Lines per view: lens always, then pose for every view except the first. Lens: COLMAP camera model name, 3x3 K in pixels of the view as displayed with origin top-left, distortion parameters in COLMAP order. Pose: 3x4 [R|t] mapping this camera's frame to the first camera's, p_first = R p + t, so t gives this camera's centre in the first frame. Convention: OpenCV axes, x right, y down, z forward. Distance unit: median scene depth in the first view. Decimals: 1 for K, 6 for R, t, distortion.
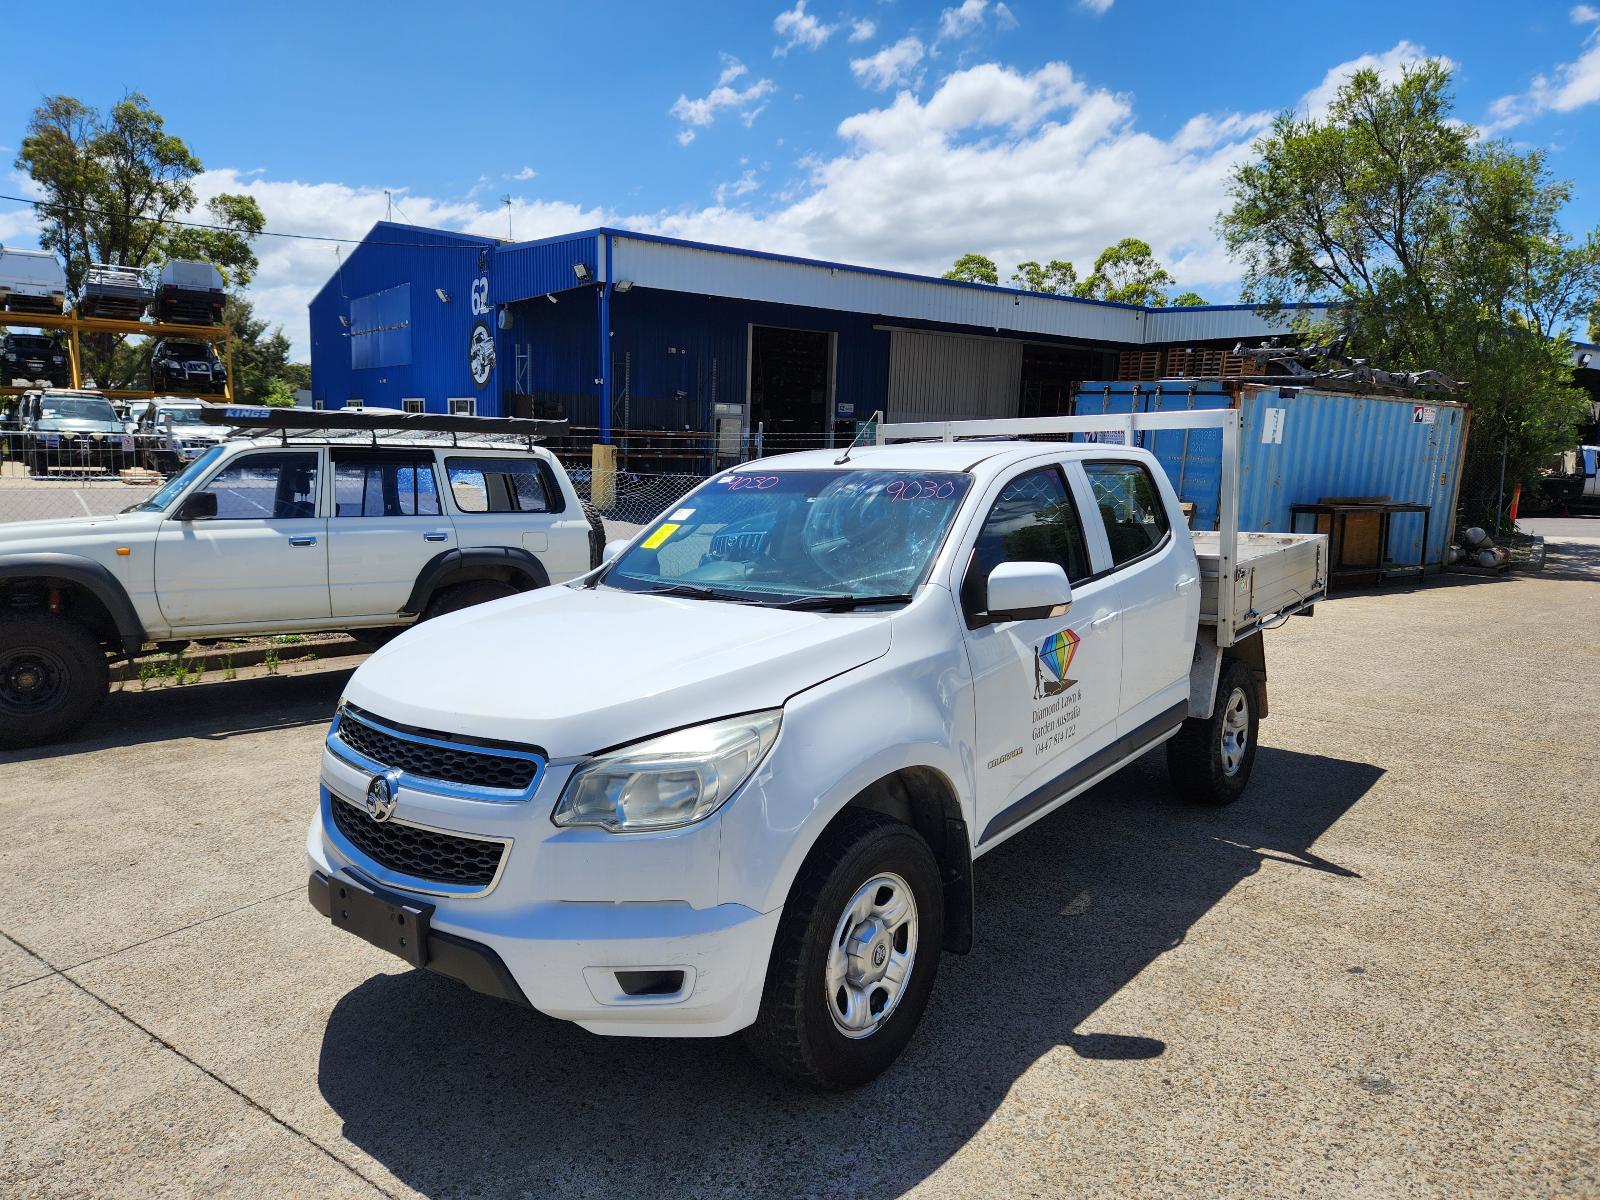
lens RADIAL K [[1079.1, 0, 773.2], [0, 1079.1, 599.9], [0, 0, 1]] dist [0.045371, -0.037866]
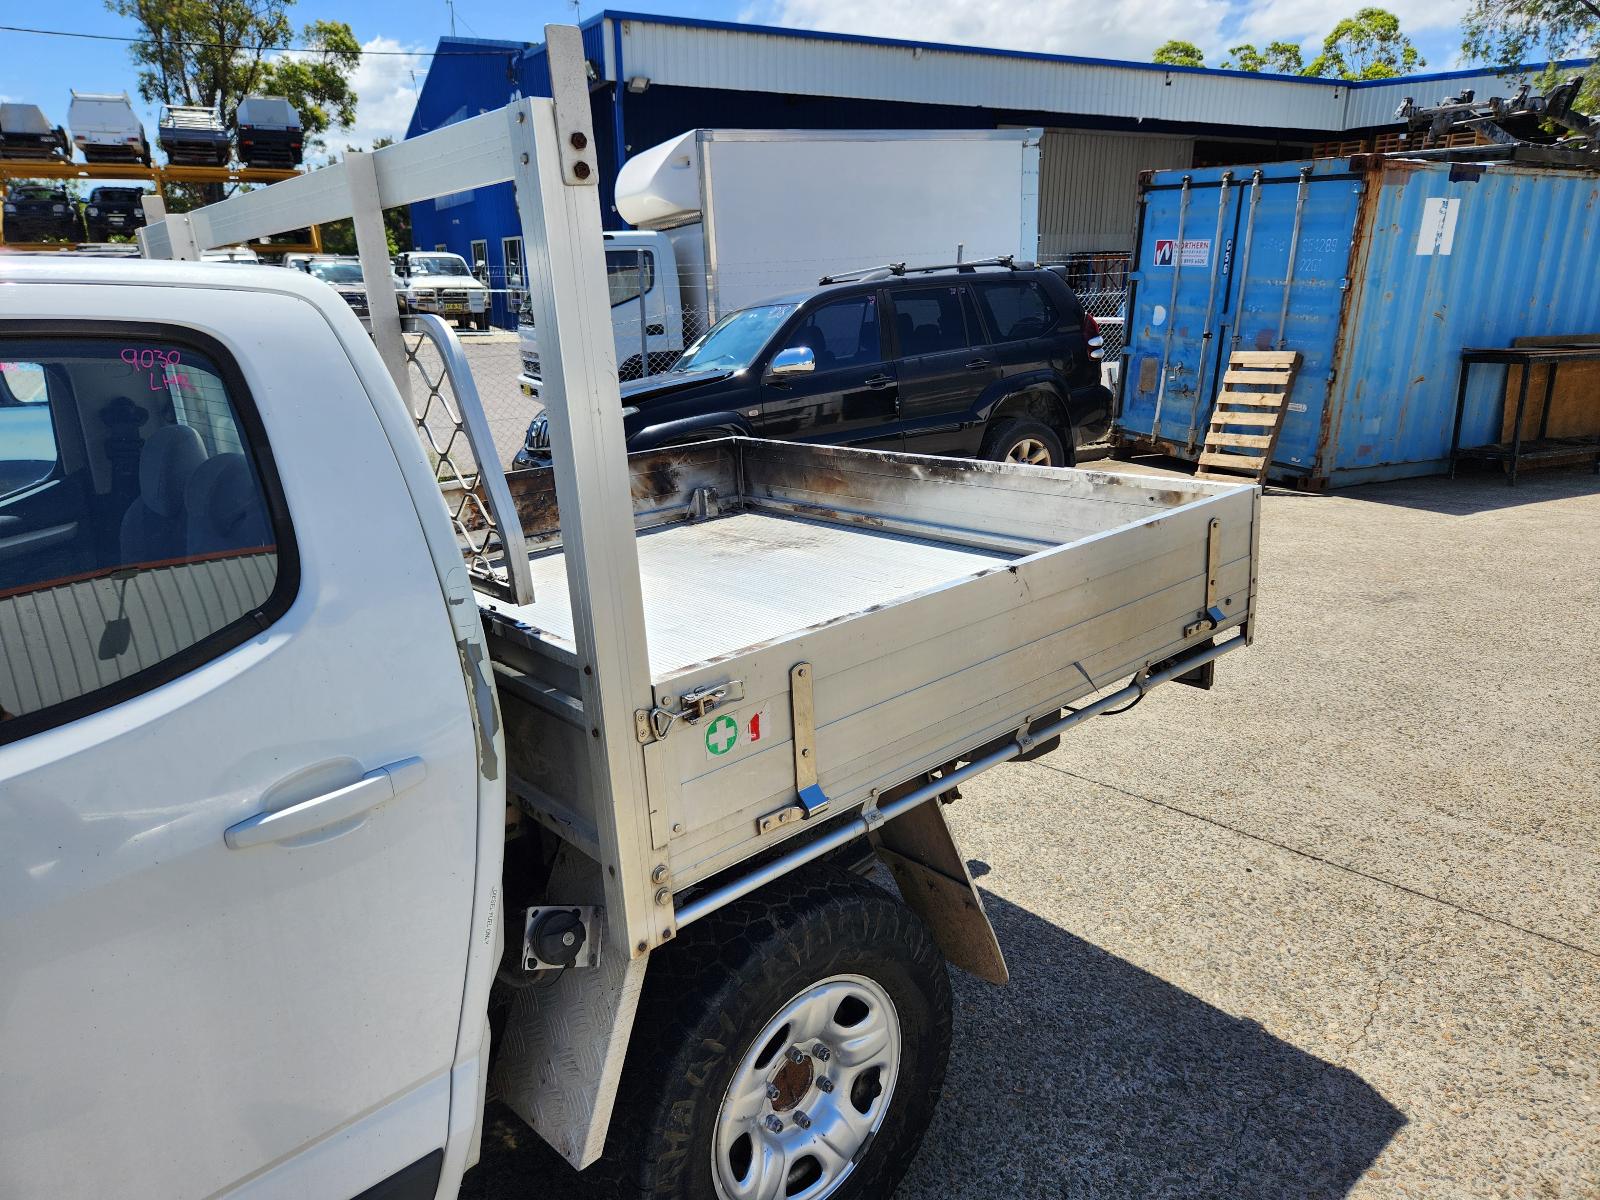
lens RADIAL K [[1079.1, 0, 806.9], [0, 1079.1, 594.9], [0, 0, 1]] dist [0.045371, -0.037866]
pose [[0.987372, 0.012298, -0.157940, 0.651321], [0.009519, 0.990575, 0.136637, -0.119591], [0.158132, -0.136415, 0.977949, 0.931935]]
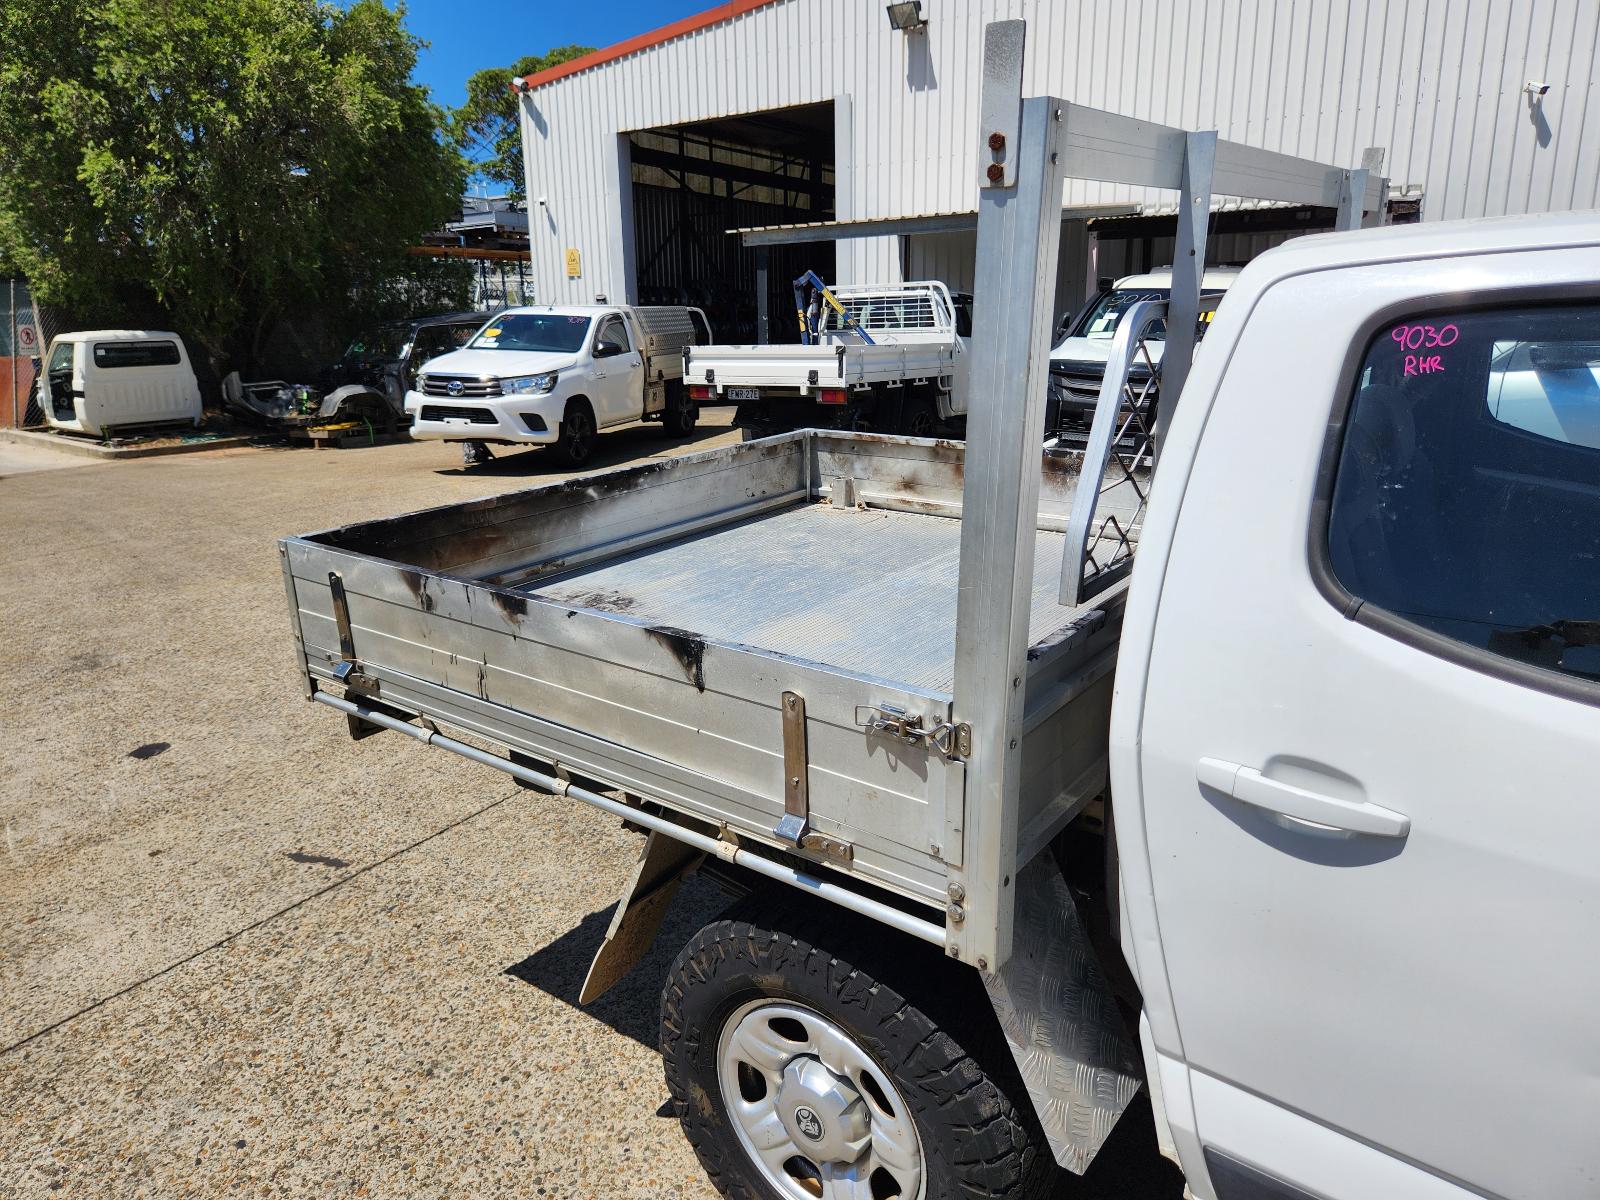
lens RADIAL K [[1074.1, 0, 794.1], [0, 1074.1, 595.3], [0, 0, 1]] dist [0.051852, -0.045207]
pose [[-0.042593, -0.263501, 0.963718, -0.164548], [0.164444, 0.949589, 0.266906, -0.212077], [-0.985466, 0.169846, 0.002886, 1.624246]]
